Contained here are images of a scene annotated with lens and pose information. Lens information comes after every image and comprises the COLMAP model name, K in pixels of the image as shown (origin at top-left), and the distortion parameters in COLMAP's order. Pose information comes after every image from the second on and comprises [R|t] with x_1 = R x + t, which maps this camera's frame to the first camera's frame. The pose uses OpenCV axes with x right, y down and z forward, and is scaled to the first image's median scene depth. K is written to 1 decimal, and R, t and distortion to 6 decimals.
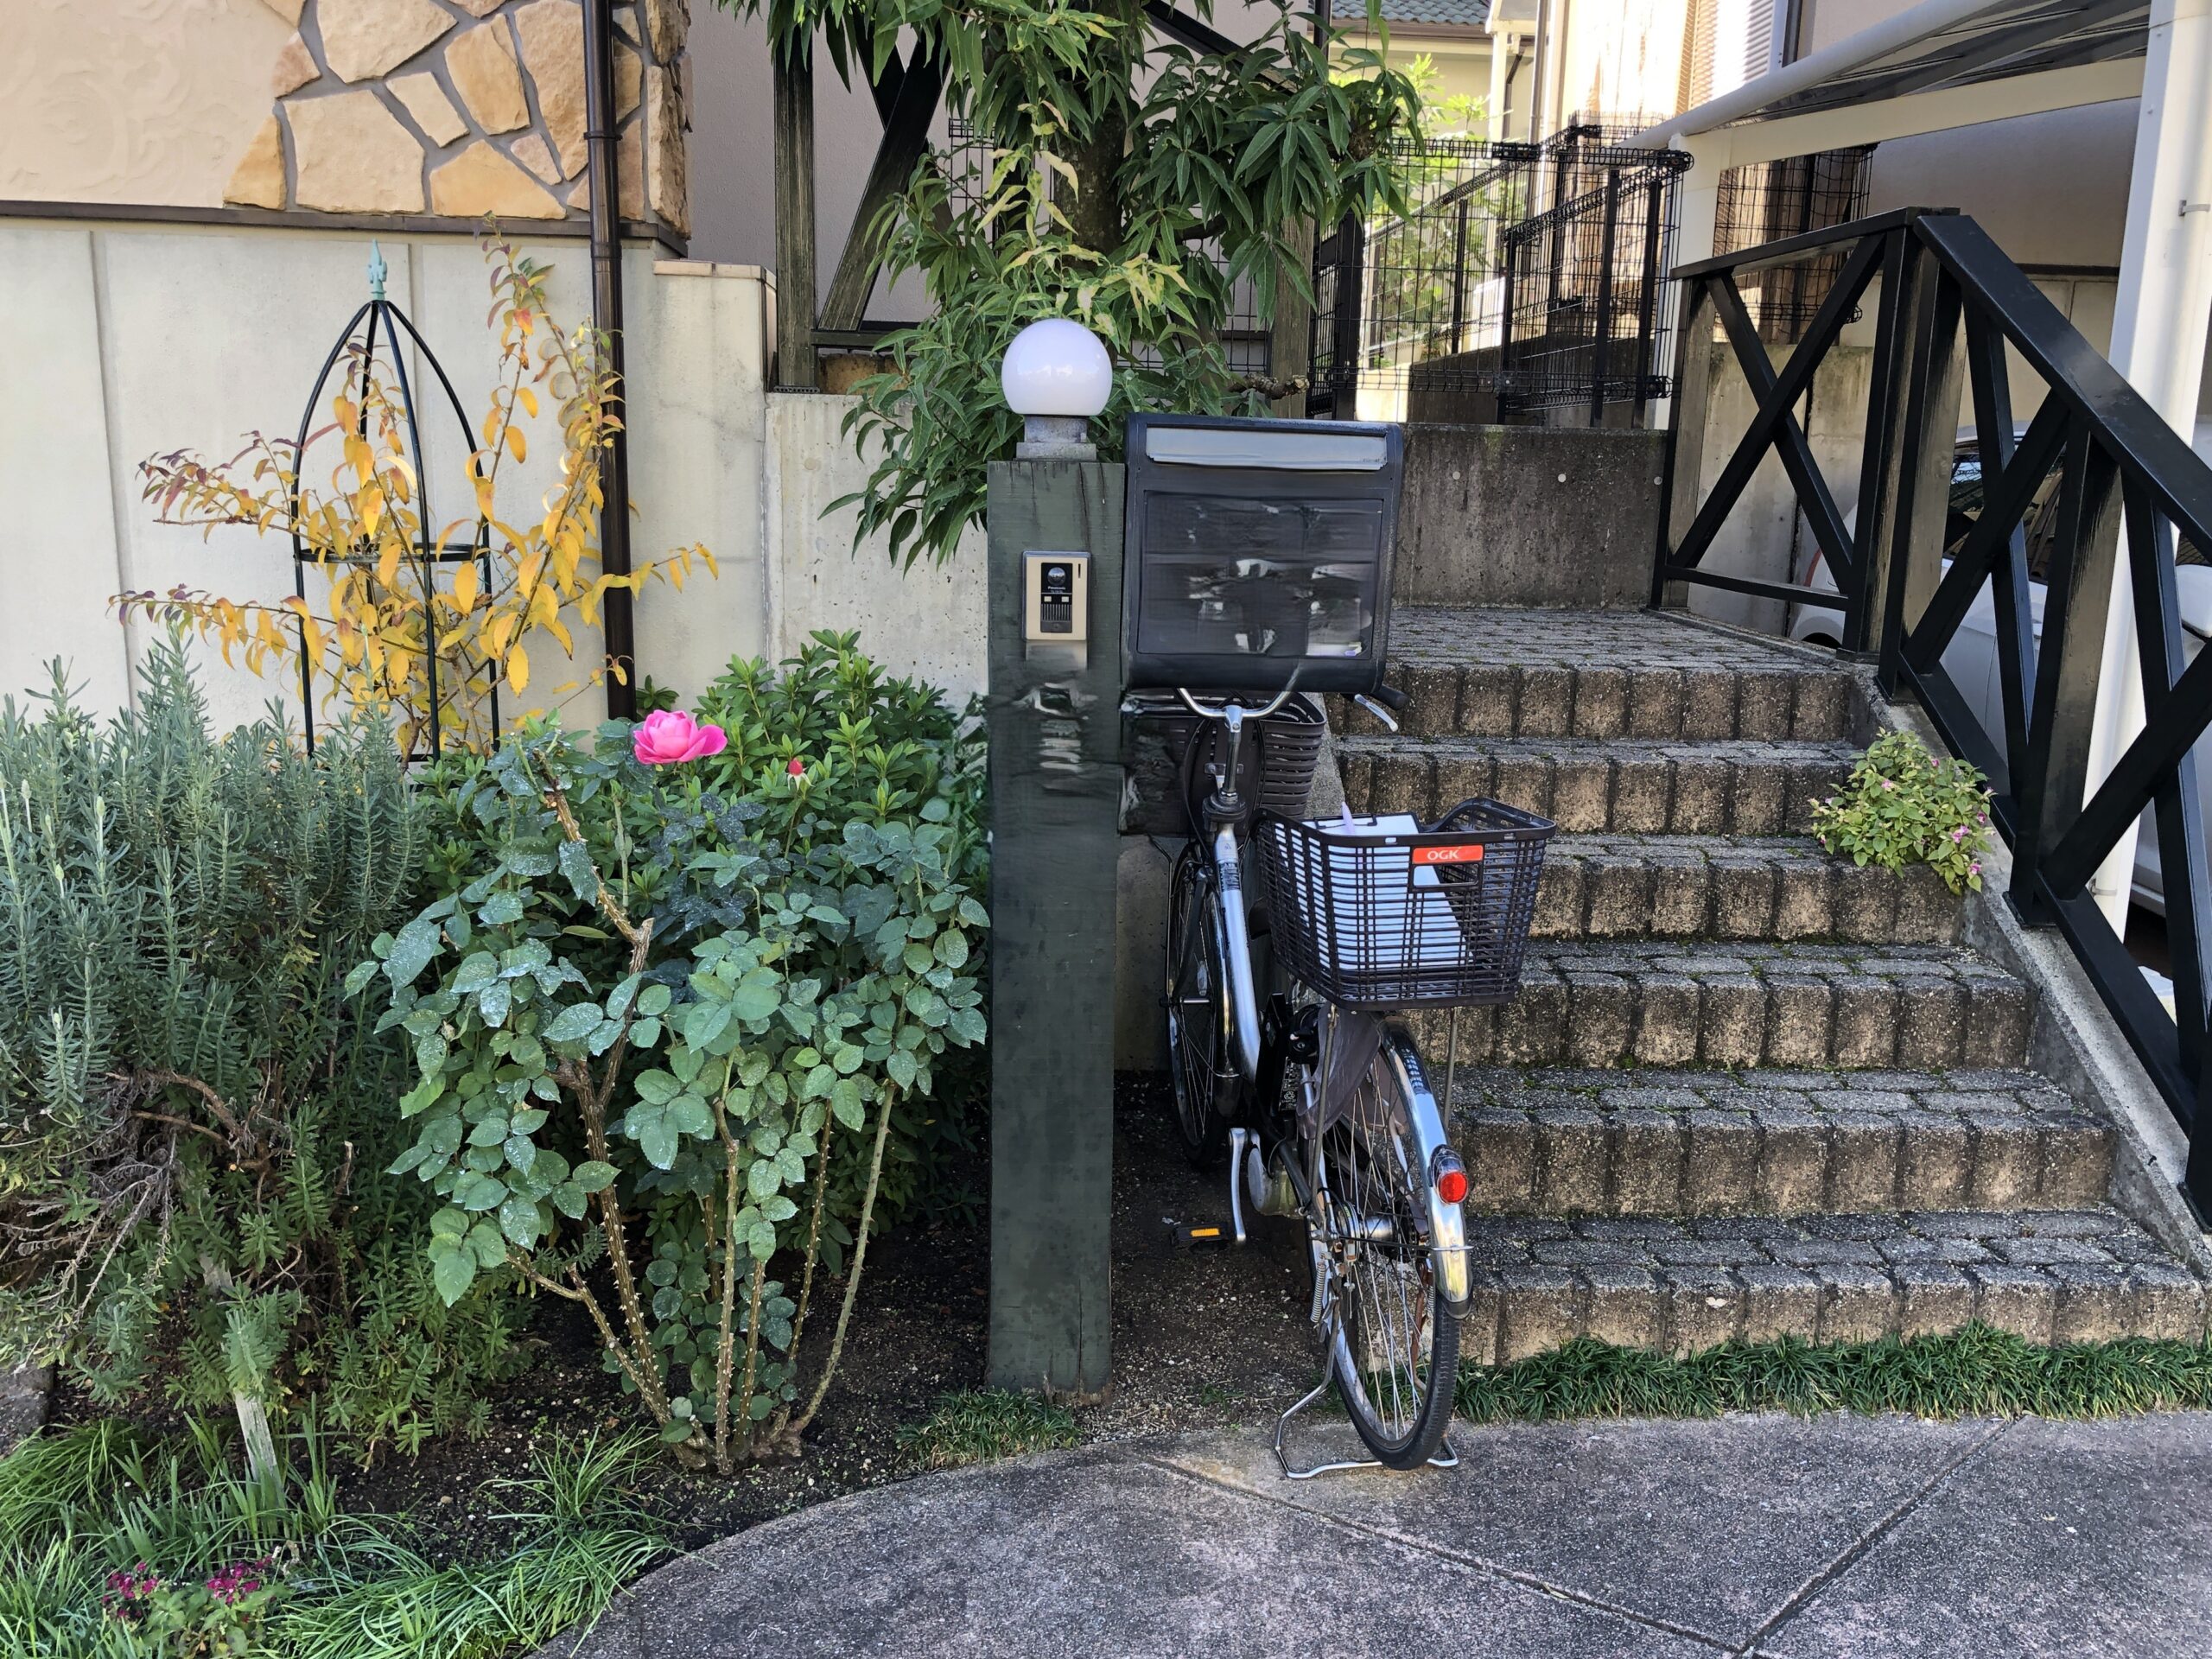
lens RADIAL K [[1869.3, 0, 1106.8], [0, 1869.3, 839.4], [0, 0, 1]] dist [0.033148, -0.017048]
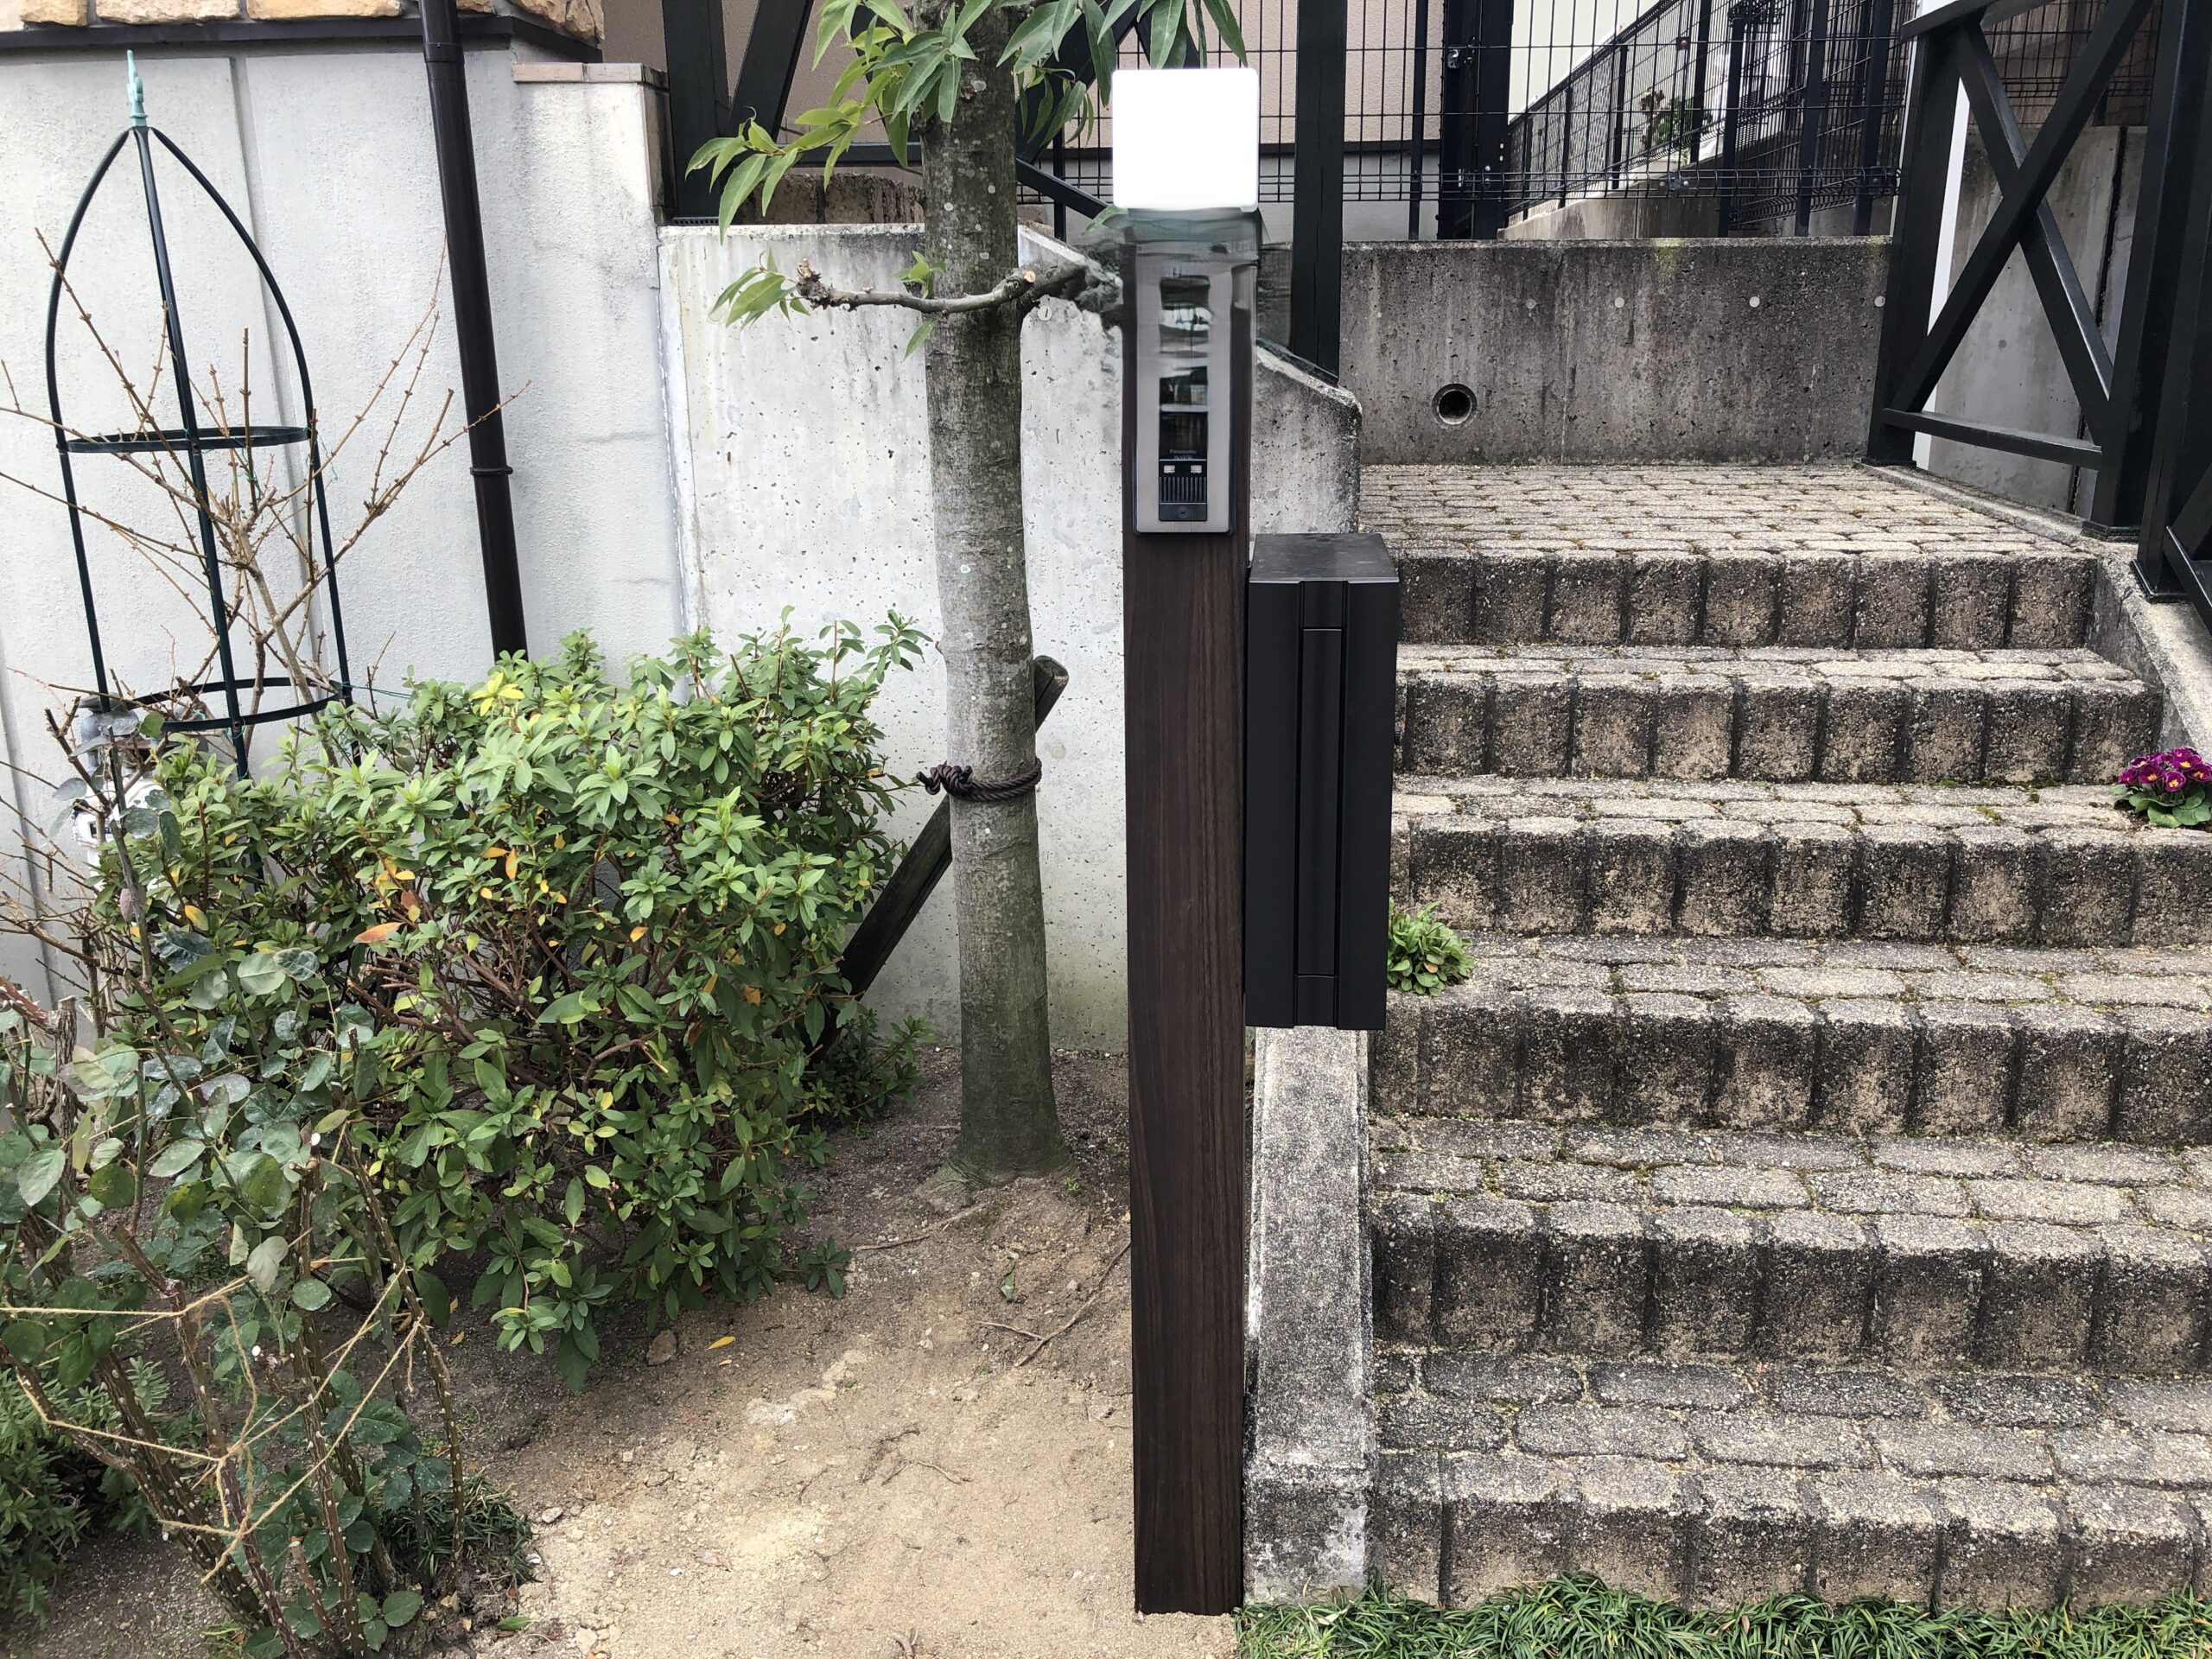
lens RADIAL K [[1814.4, 0, 1099.7], [0, 1814.4, 812.1], [0, 0, 1]] dist [-0.007397, 0.054219]
pose [[0.986443, 0.010998, -0.163735, 0.148651], [0.000692, 0.997464, 0.071171, -0.045857], [0.164103, -0.070320, 0.983934, 0.263914]]
